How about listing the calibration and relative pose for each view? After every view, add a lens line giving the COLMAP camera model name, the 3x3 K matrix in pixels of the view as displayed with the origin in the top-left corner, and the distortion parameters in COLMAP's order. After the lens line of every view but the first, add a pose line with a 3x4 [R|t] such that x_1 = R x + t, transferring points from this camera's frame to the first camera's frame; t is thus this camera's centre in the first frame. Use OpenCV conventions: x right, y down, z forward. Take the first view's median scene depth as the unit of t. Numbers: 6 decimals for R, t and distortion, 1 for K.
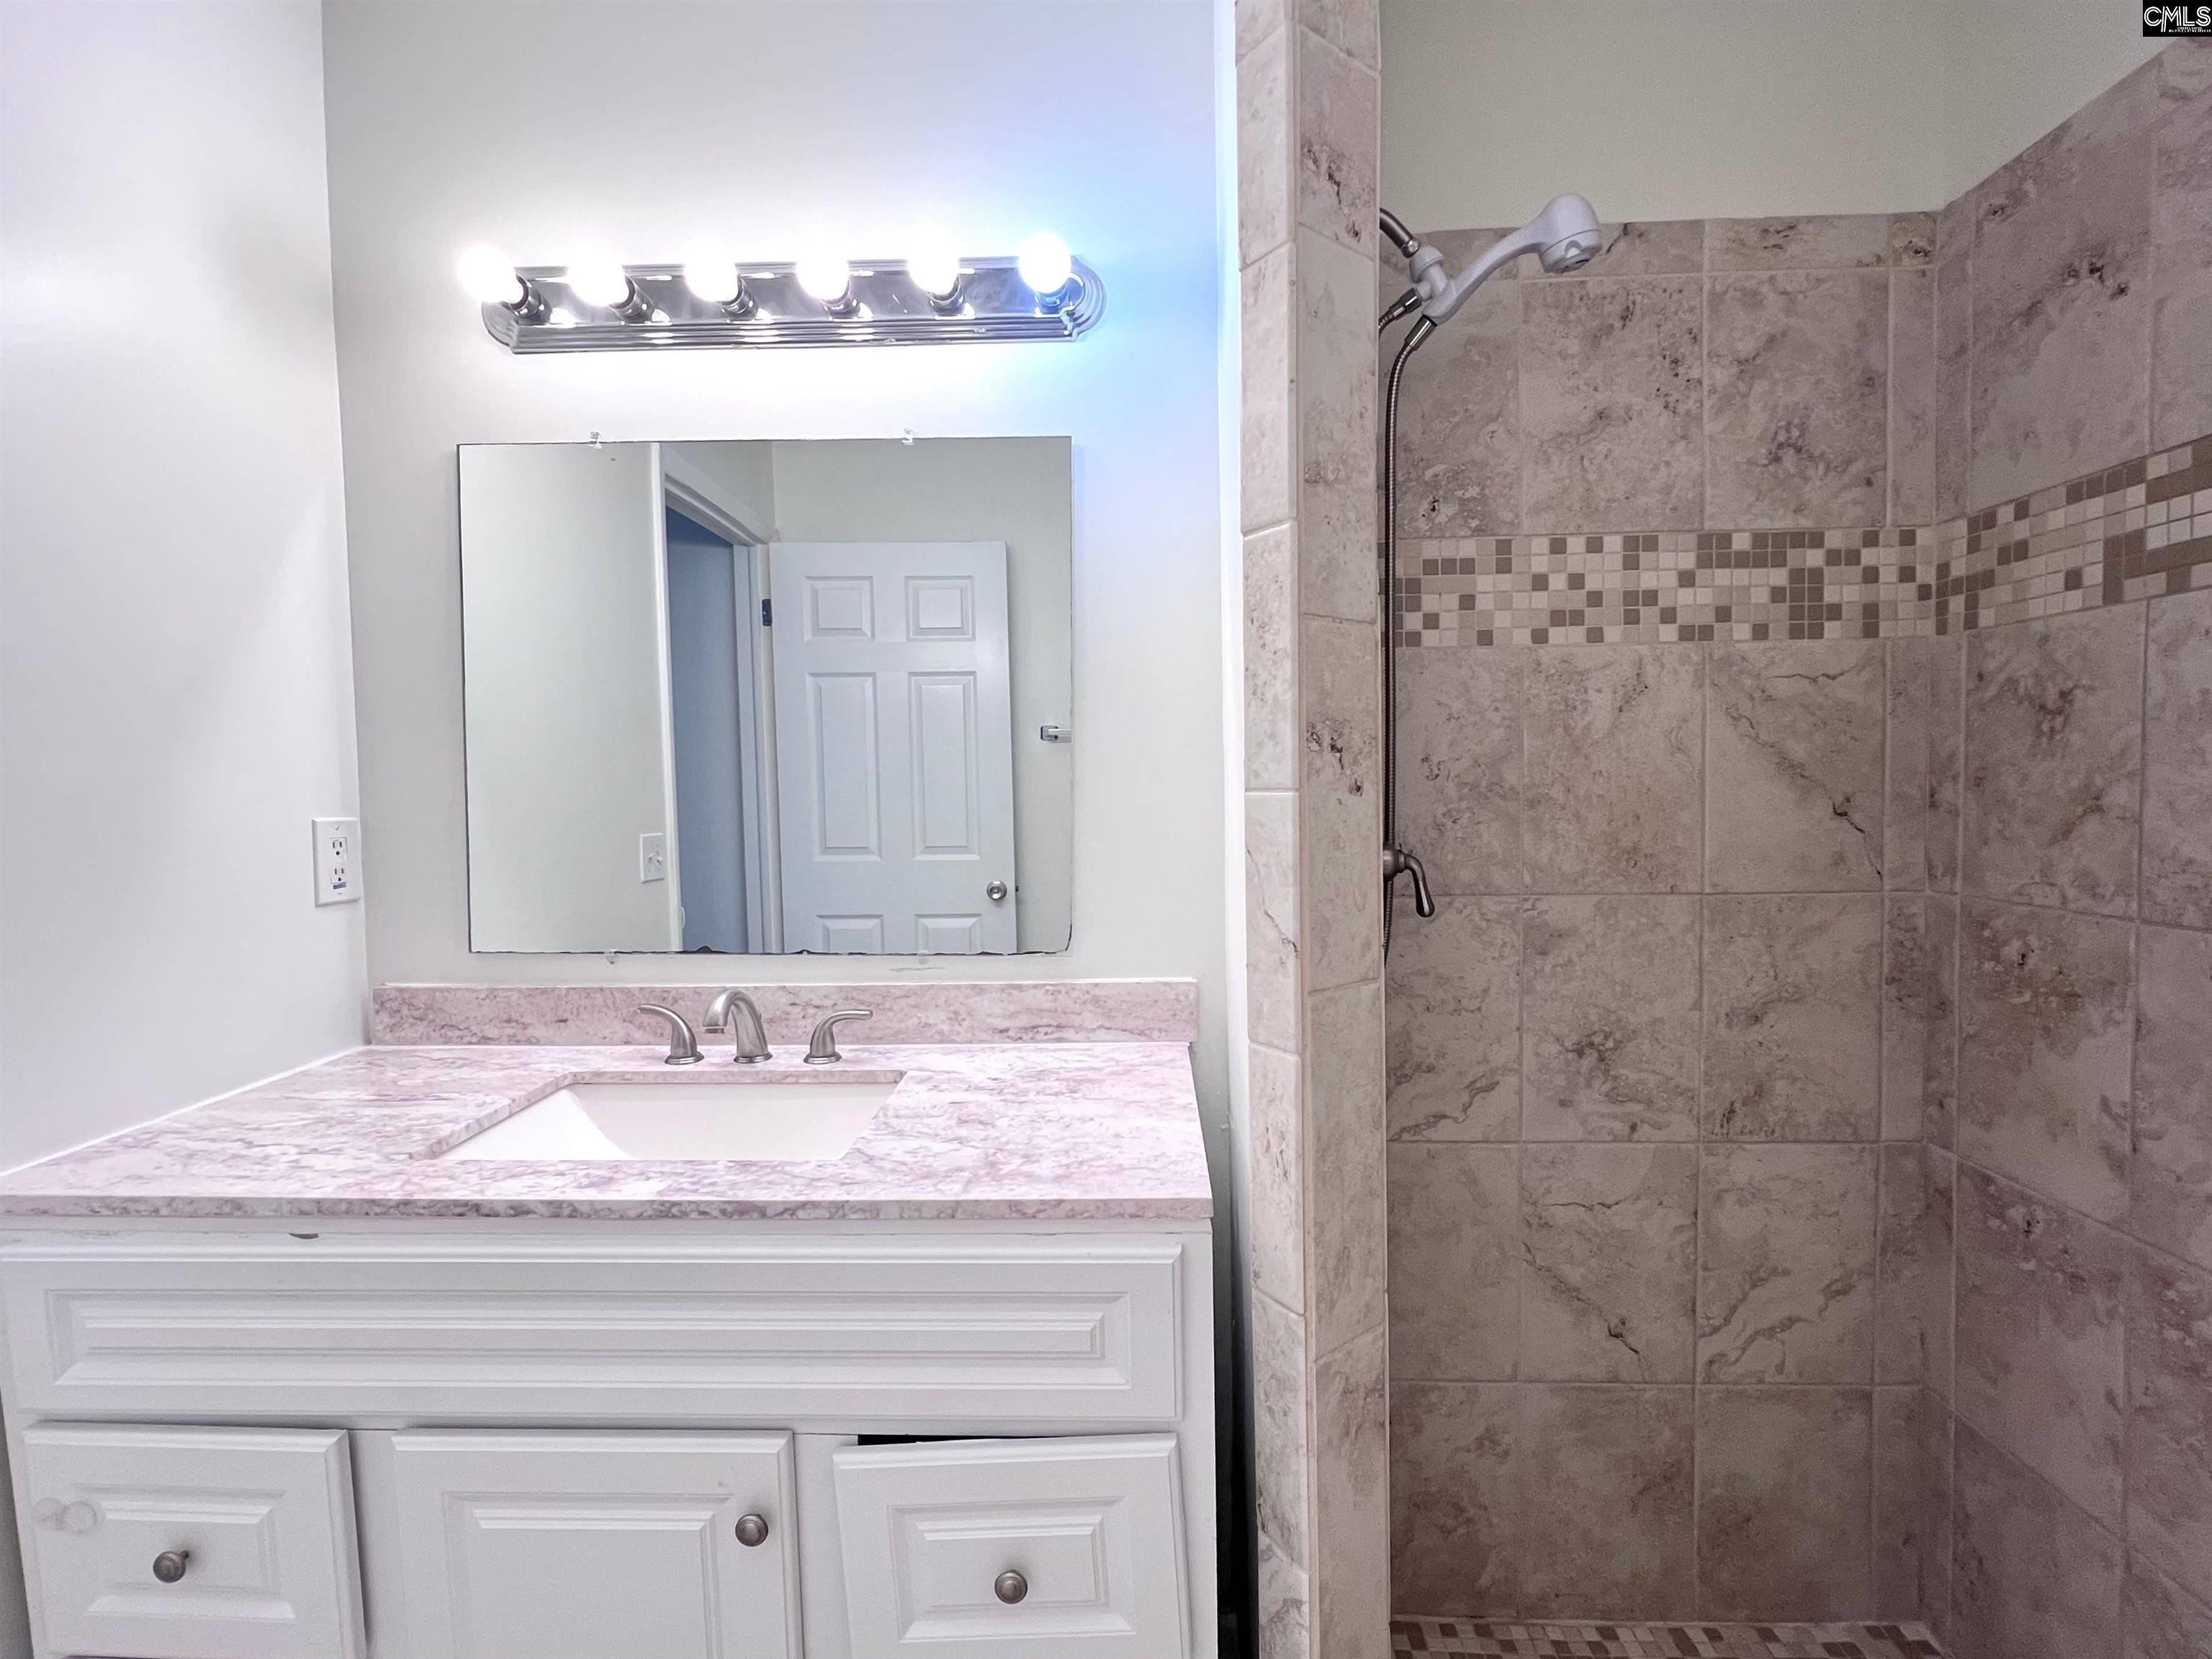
lens RADIAL K [[1046.6, 0, 1095.1], [0, 1046.6, 825.4], [0, 0, 1]] dist [-0.001031, -0.000358]
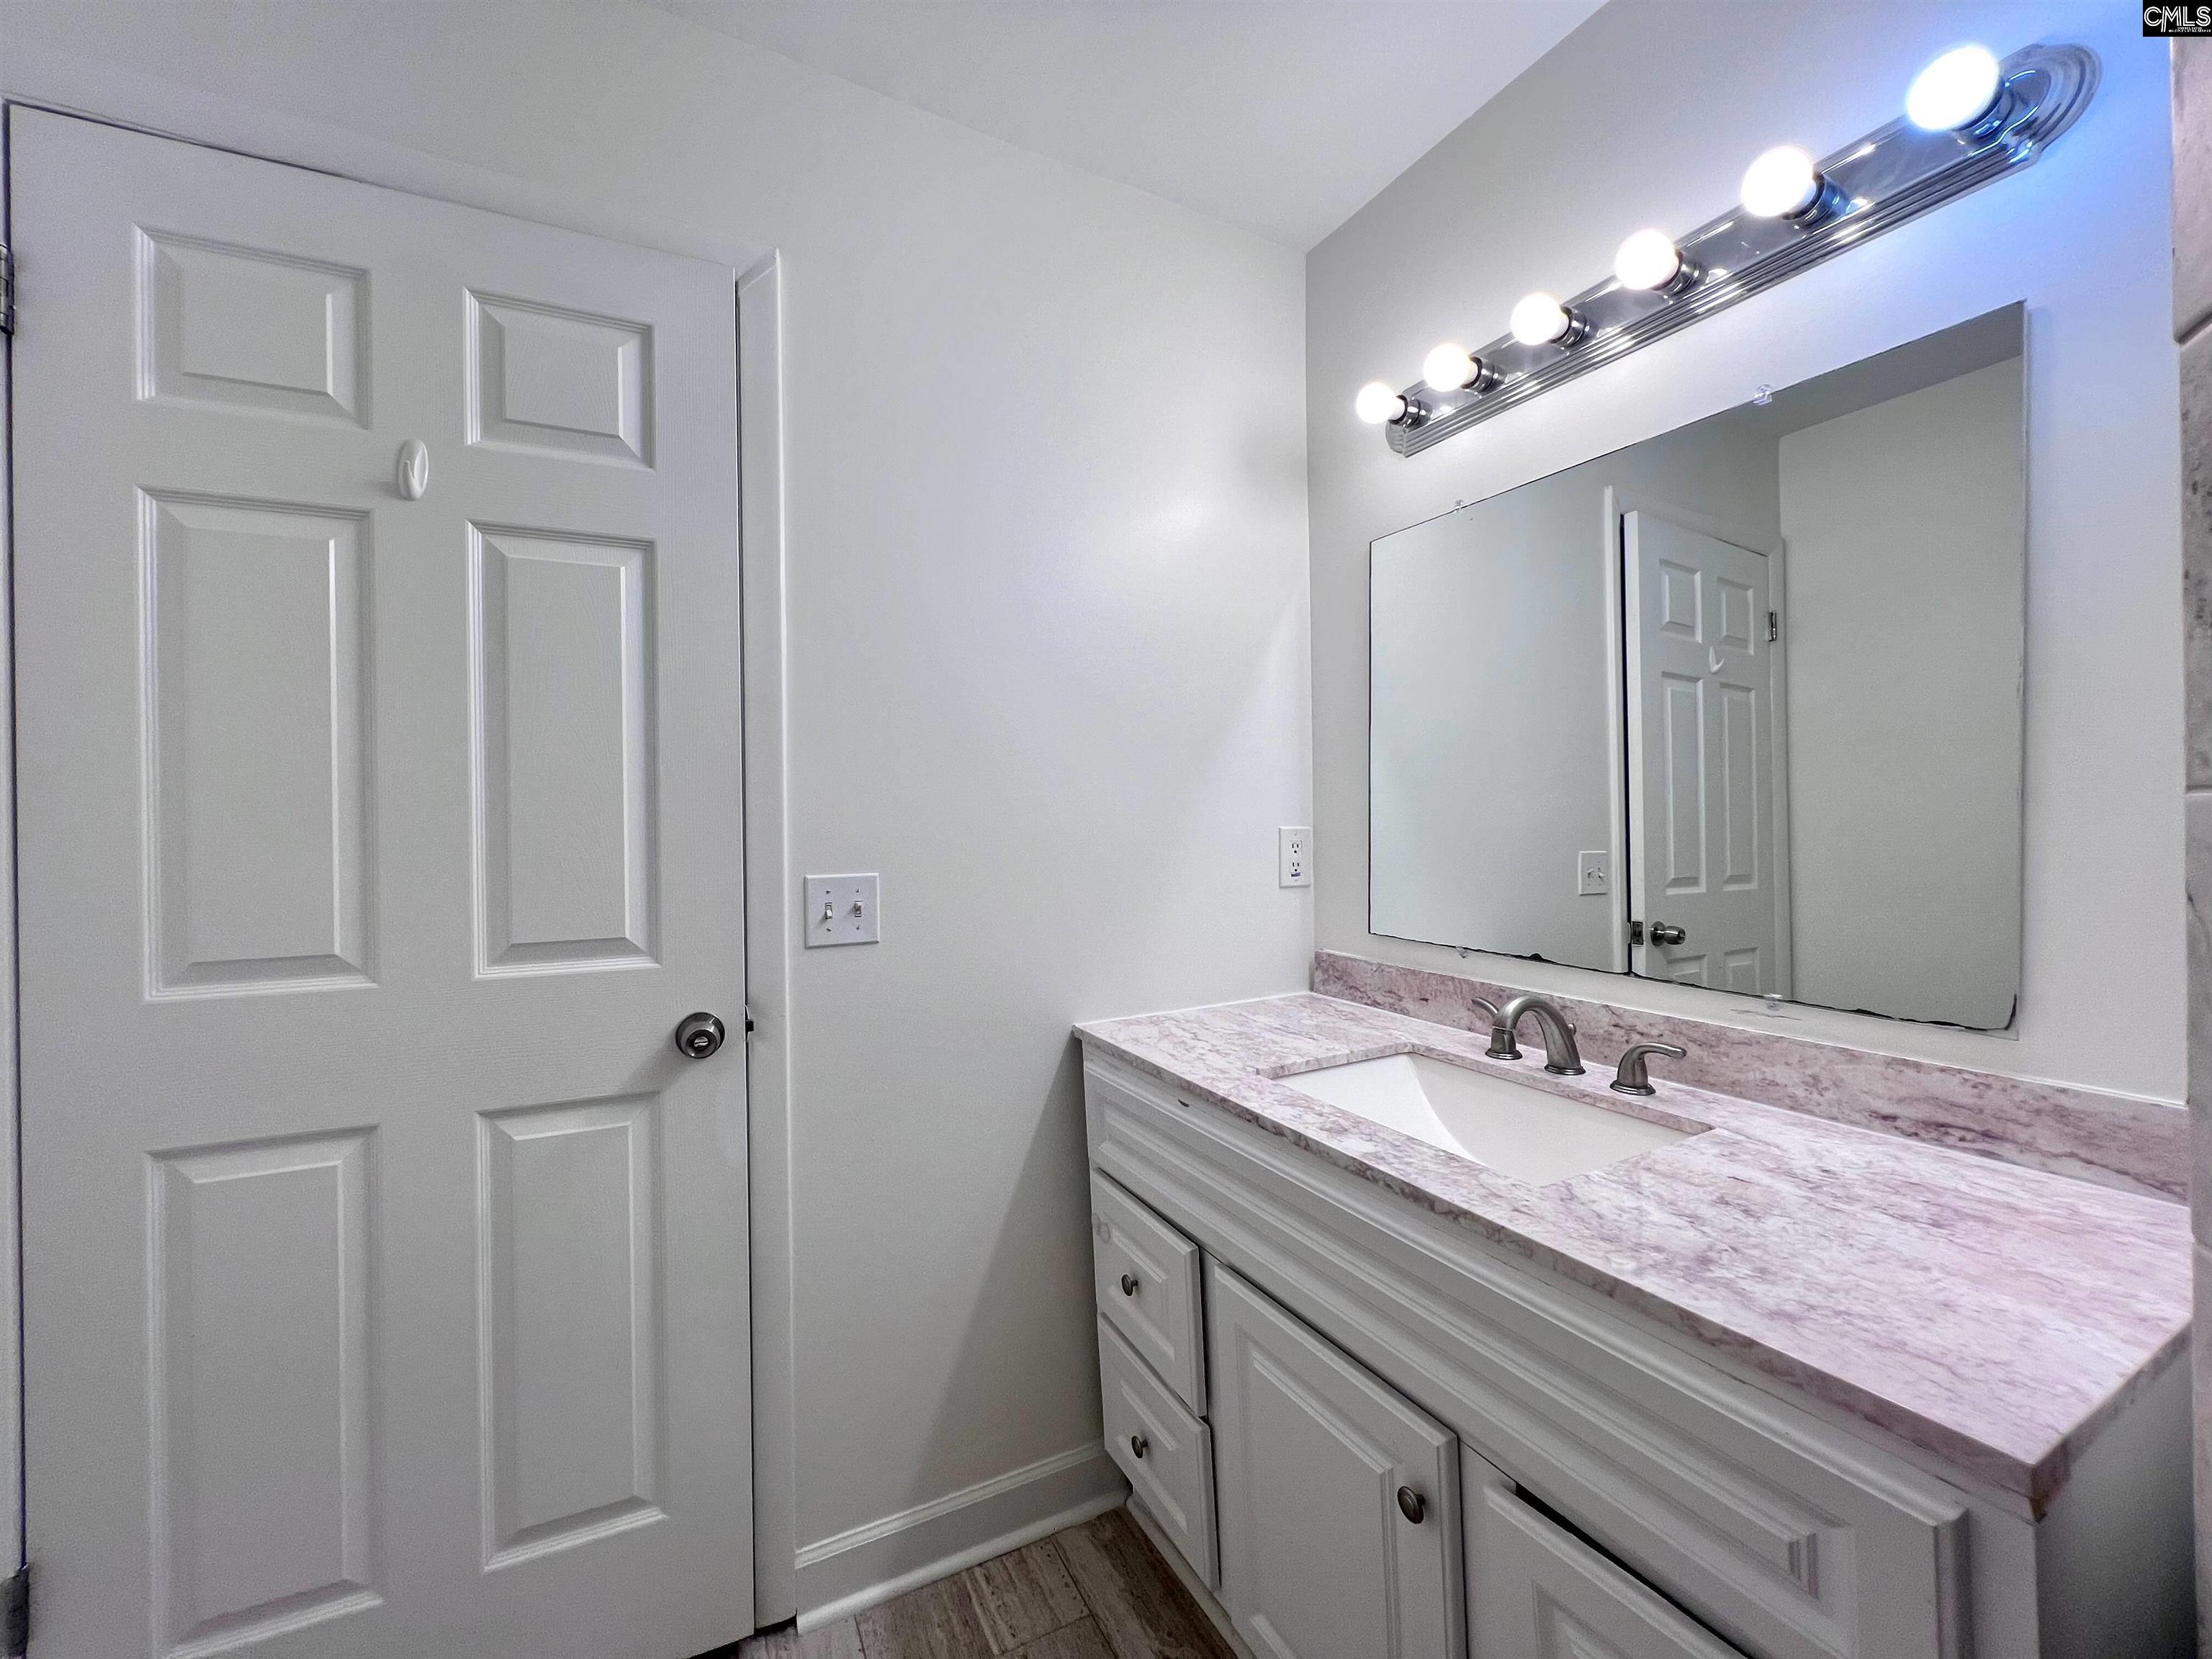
lens RADIAL K [[883.5, 0, 1102.9], [0, 883.5, 822.6], [0, 0, 1]] dist [-0.001547, -0.000130]
pose [[0.502176, 0.010018, -0.864708, 0.209226], [-0.033099, 0.999423, -0.007644, 0.005883], [0.864132, 0.032460, 0.502218, 0.203628]]
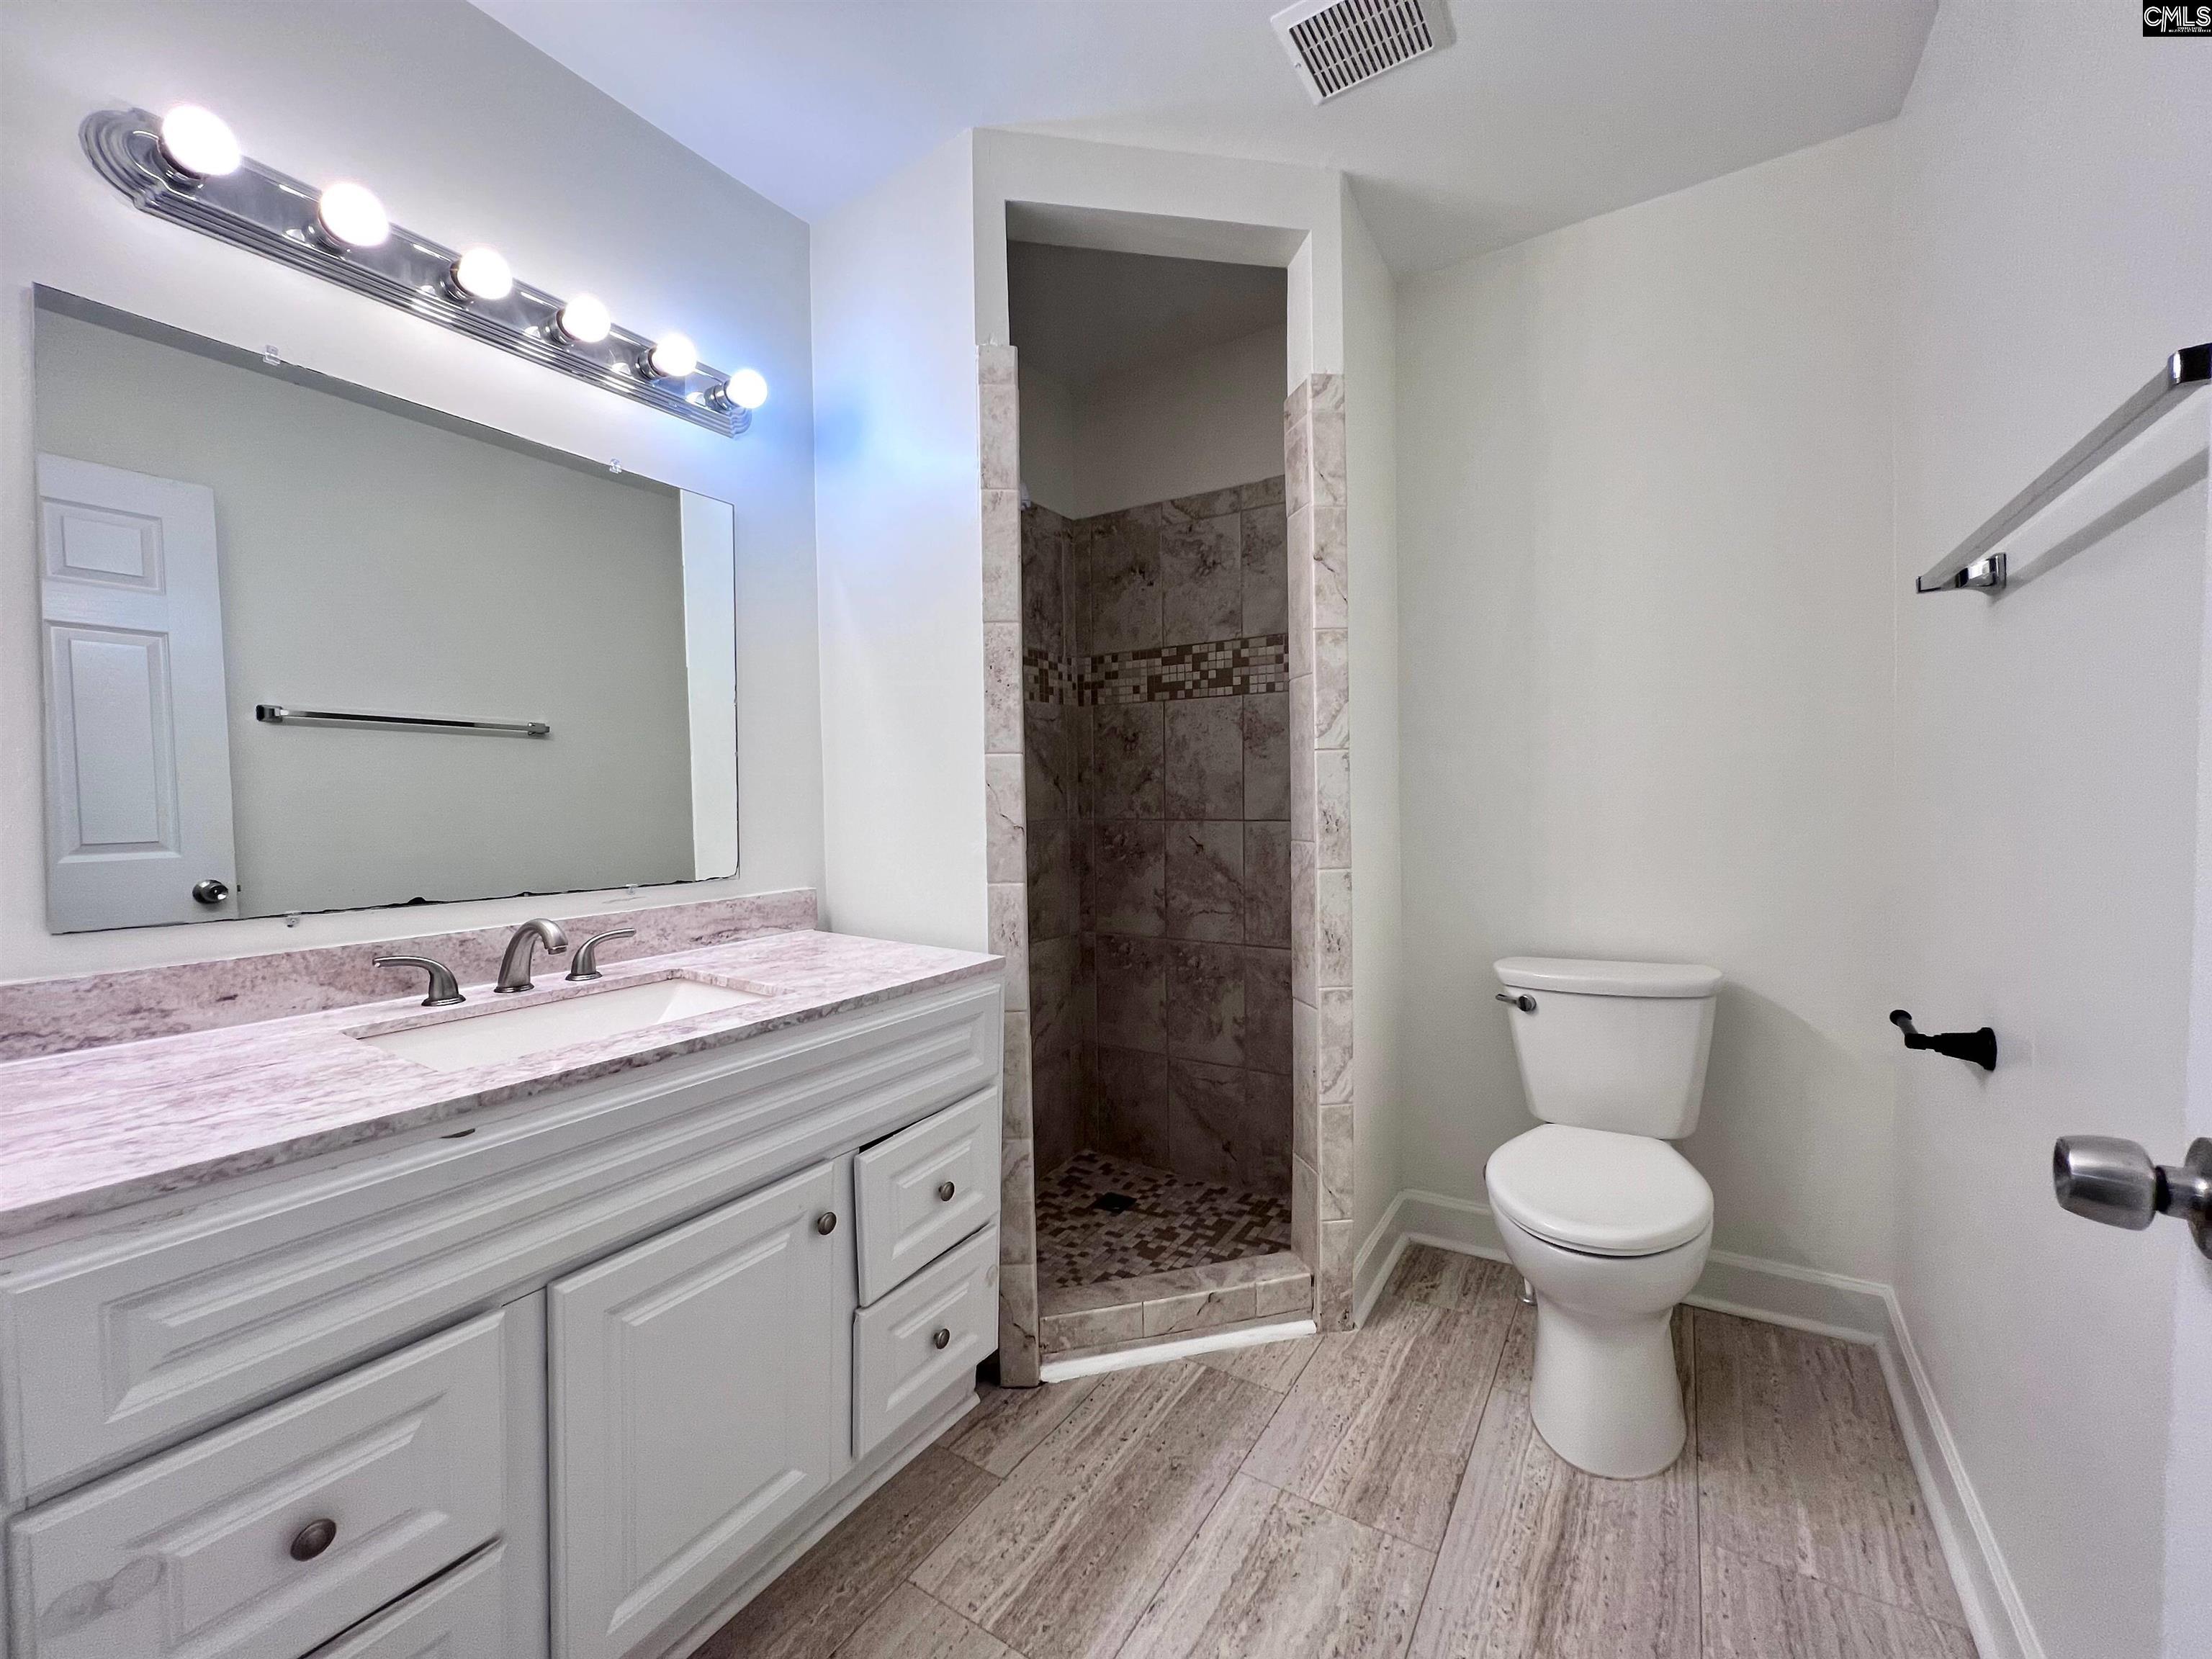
lens RADIAL K [[904.6, 0, 1113.5], [0, 904.6, 821.3], [0, 0, 1]] dist [0.000637, 0.000635]
pose [[0.487934, -0.016356, 0.872727, -0.960673], [0.039296, 0.999222, -0.003244, 0.085132], [-0.871995, 0.035877, 0.488197, -0.017968]]
